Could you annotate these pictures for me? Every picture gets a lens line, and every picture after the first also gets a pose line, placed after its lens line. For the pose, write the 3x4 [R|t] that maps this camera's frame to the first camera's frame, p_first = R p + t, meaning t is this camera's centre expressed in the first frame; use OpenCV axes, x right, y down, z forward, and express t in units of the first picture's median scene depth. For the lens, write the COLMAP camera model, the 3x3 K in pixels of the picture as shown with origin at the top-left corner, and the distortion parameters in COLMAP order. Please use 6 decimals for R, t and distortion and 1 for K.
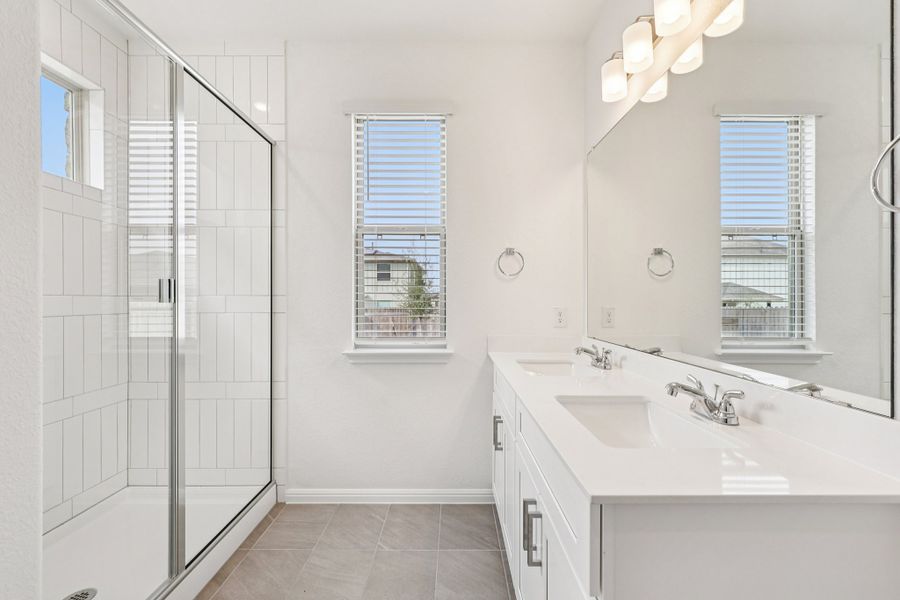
lens RADIAL K [[379.0, 0, 450.4], [0, 379.0, 299.5], [0, 0, 1]] dist [0.000750, 0.000491]
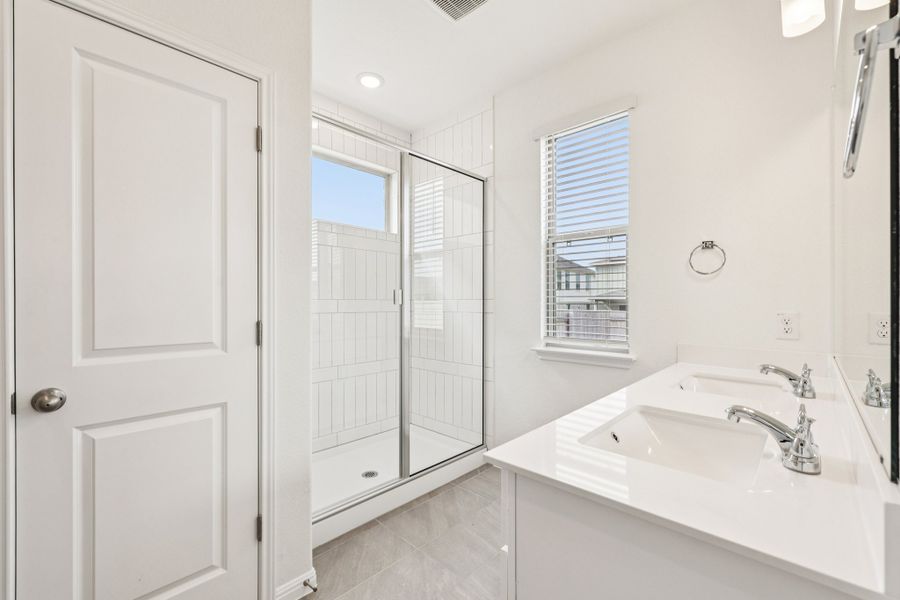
lens RADIAL K [[379.0, 0, 454.2], [0, 379.0, 301.9], [0, 0, 1]] dist [0.000750, 0.000491]
pose [[0.727330, -0.002368, -0.686284, 0.327345], [0.001321, 0.999997, -0.002051, 0.000597], [0.686287, 0.000585, 0.727331, 0.001073]]
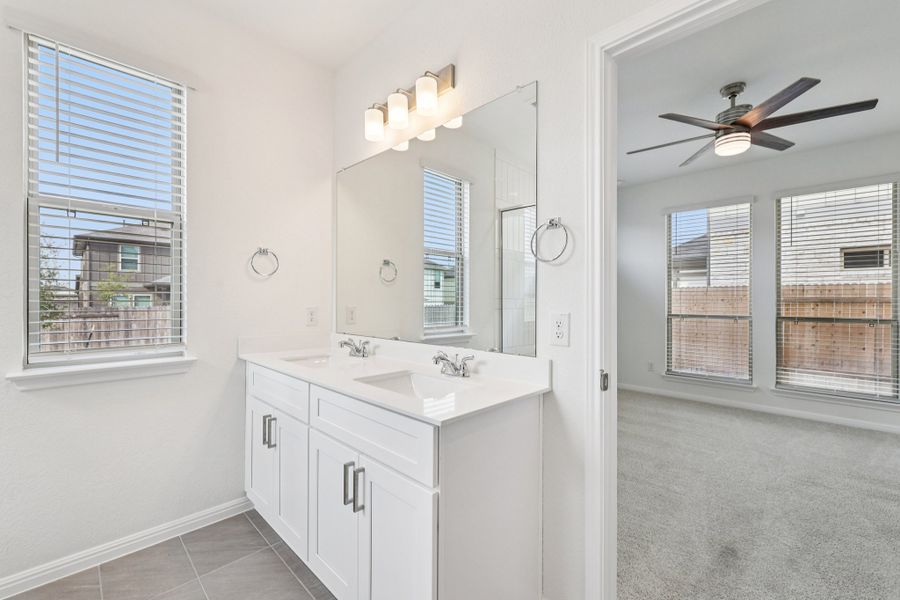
lens RADIAL K [[379.0, 0, 454.4], [0, 379.0, 298.9], [0, 0, 1]] dist [0.000750, 0.000491]
pose [[0.699045, 0.005326, 0.715058, -0.202787], [-0.005802, 0.999982, -0.001777, -0.003007], [-0.715055, -0.002906, 0.699063, -0.050762]]
